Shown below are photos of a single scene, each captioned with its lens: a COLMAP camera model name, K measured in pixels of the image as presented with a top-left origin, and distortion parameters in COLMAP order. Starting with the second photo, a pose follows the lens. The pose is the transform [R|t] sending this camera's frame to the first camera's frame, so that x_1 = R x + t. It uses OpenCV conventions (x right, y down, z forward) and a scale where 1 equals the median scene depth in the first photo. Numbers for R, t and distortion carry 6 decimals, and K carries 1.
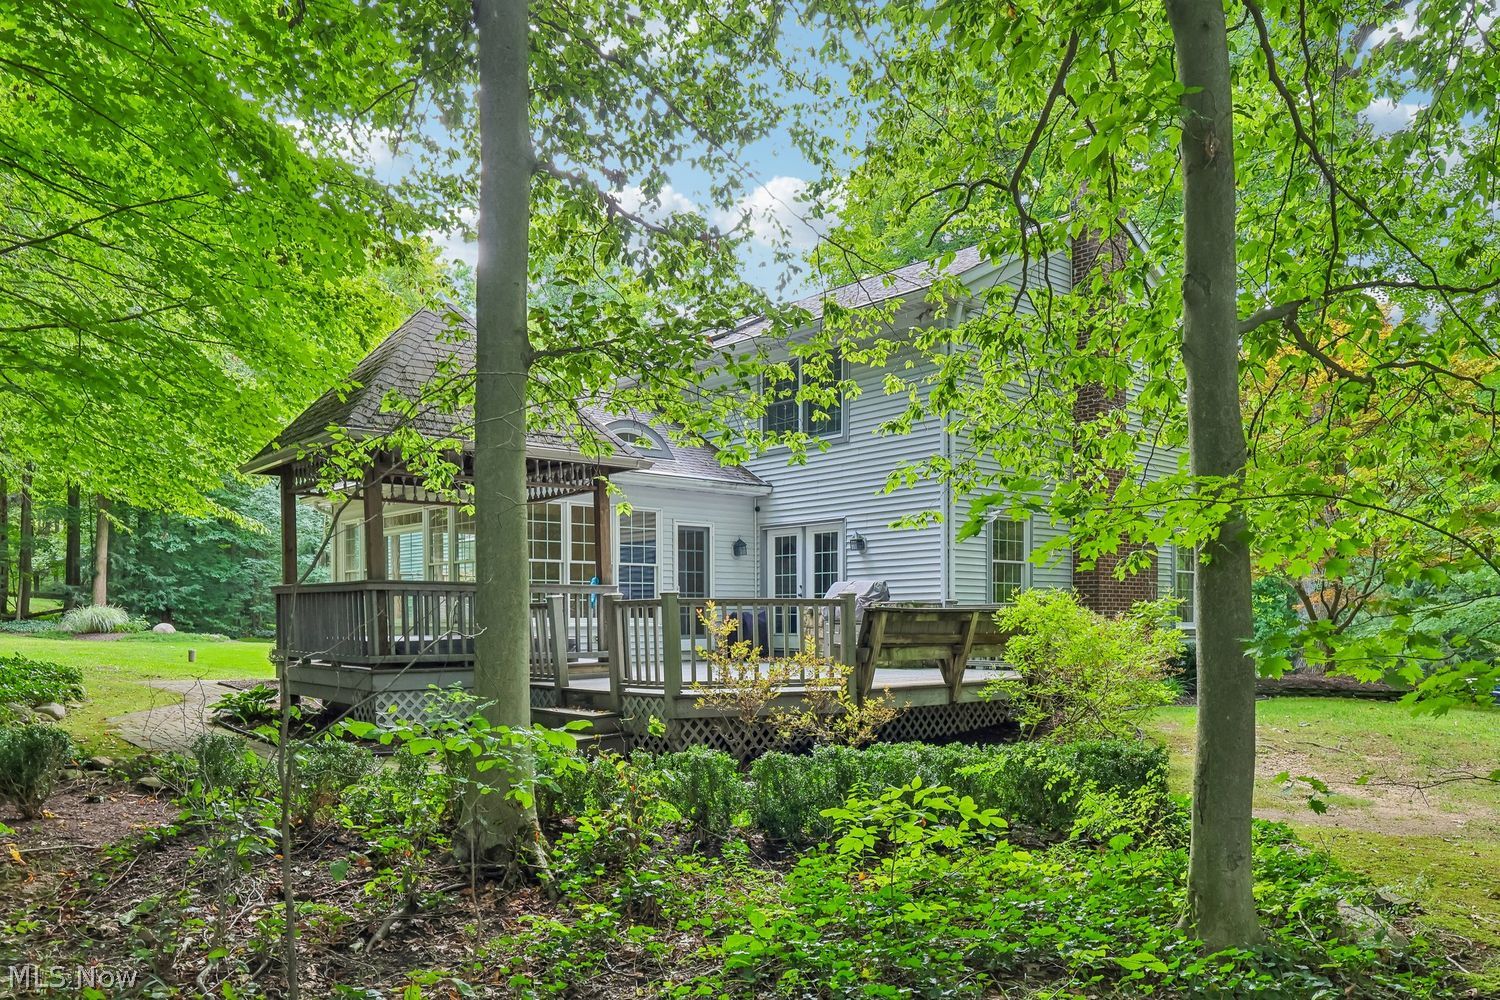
lens RADIAL K [[1112.9, 0, 750.4], [0, 1112.9, 500.0], [0, 0, 1]] dist [0.001844, 0.002063]
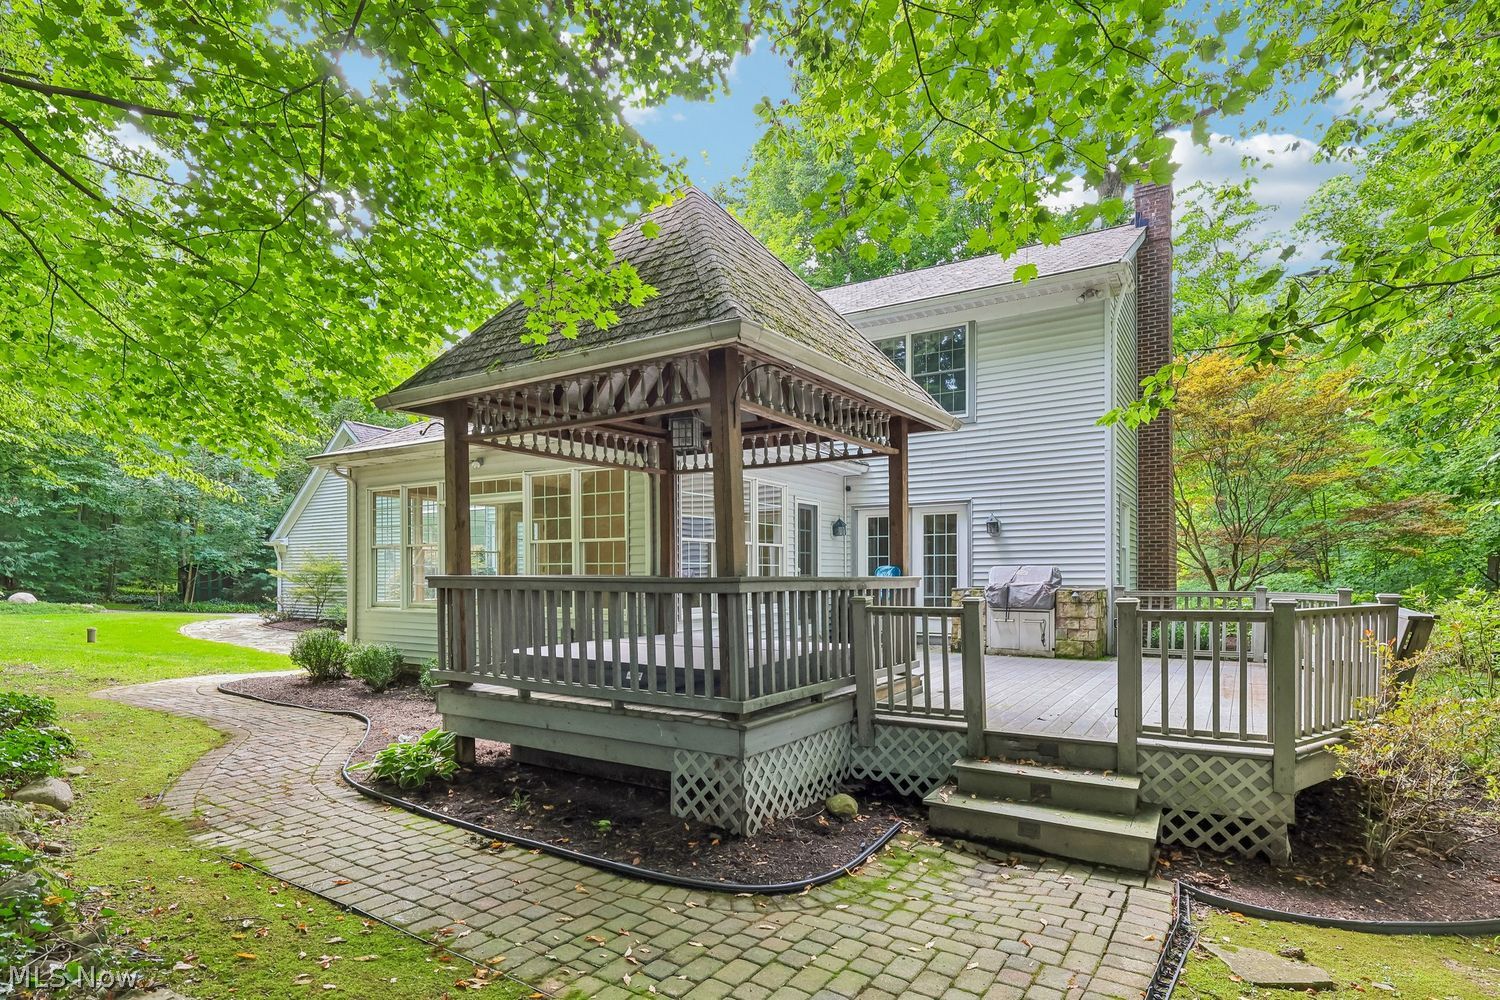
lens RADIAL K [[796.0, 0, 749.3], [0, 796.0, 507.6], [0, 0, 1]] dist [-0.007224, -0.001284]
pose [[0.952168, 0.024252, 0.304611, -0.305451], [-0.031371, 0.999337, 0.018497, 0.015327], [-0.303960, -0.027168, 0.952297, 0.374332]]
